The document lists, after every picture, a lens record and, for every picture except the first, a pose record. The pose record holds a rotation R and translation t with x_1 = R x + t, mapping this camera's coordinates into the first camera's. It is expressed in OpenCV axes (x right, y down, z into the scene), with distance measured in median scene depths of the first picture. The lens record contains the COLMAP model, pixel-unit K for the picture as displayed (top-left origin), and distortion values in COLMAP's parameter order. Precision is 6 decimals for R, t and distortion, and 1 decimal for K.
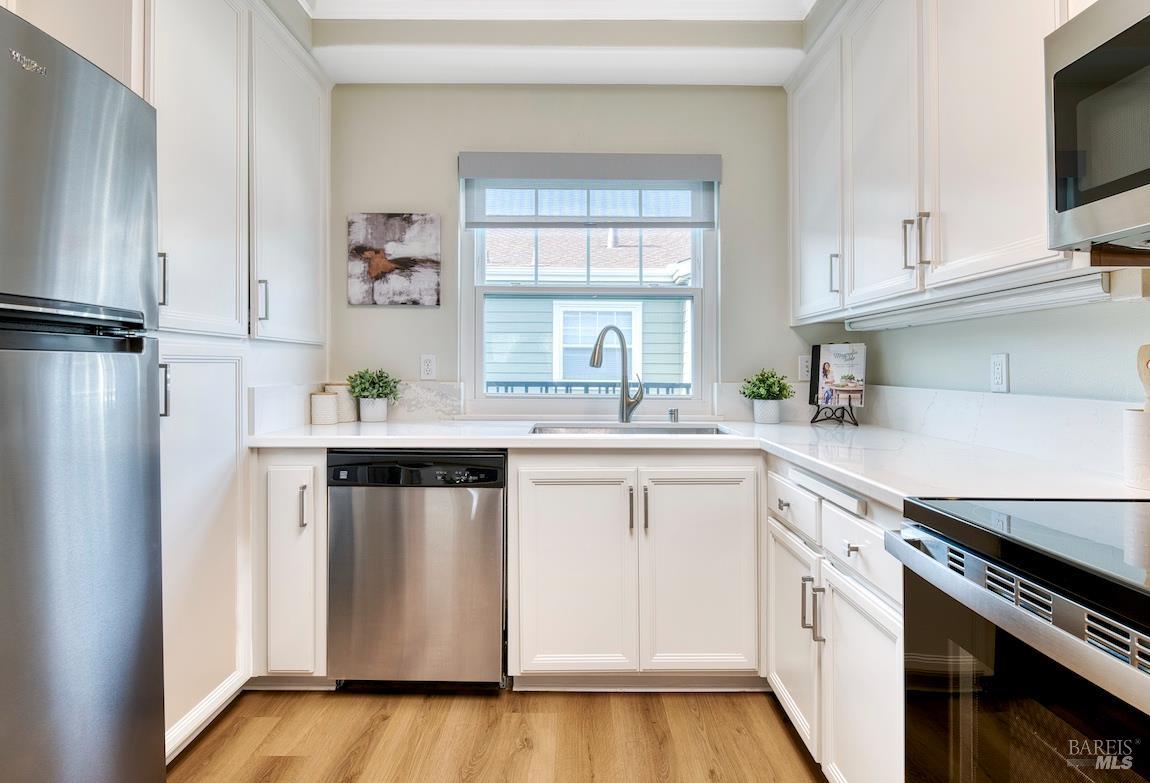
lens RADIAL K [[595.6, 0, 573.1], [0, 595.6, 368.2], [0, 0, 1]] dist [0.004491, 0.000218]
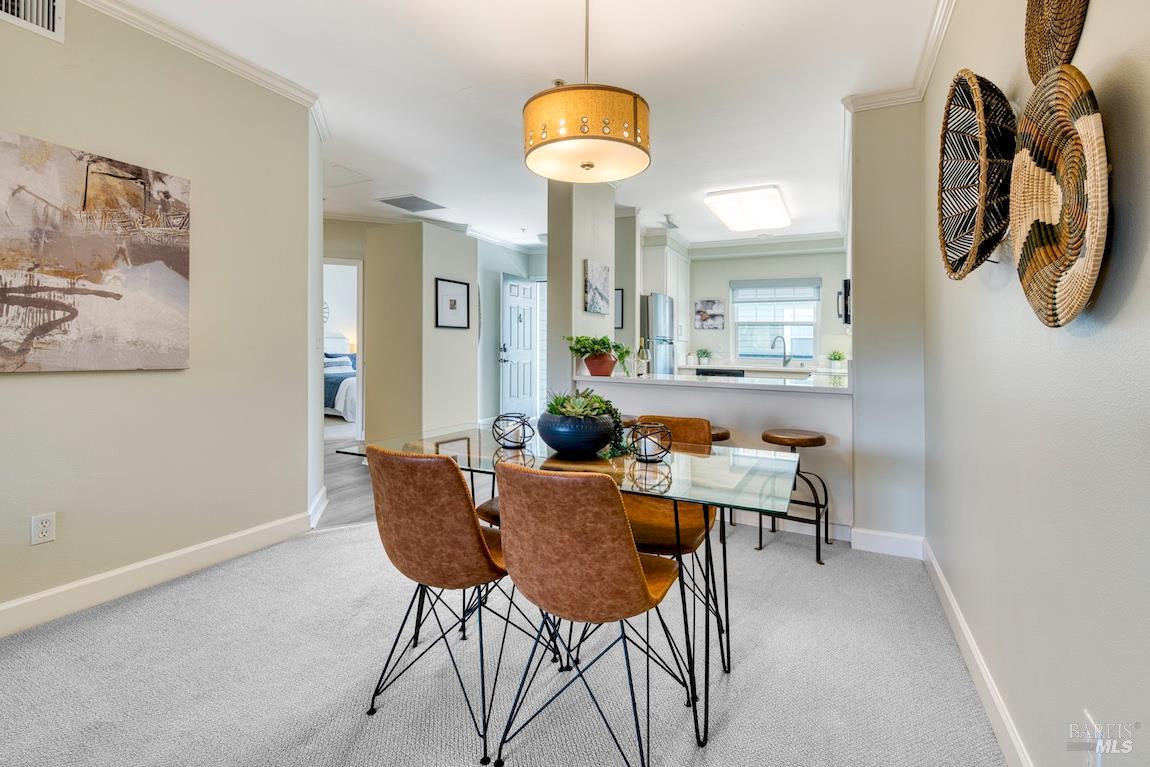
lens RADIAL K [[520.6, 0, 582.2], [0, 520.6, 324.1], [0, 0, 1]] dist [-0.000571, -0.000097]
pose [[0.897154, -0.006969, -0.441662, 0.344441], [-0.015166, 0.998800, -0.046567, 0.010676], [0.441457, 0.048476, 0.895972, -1.930363]]
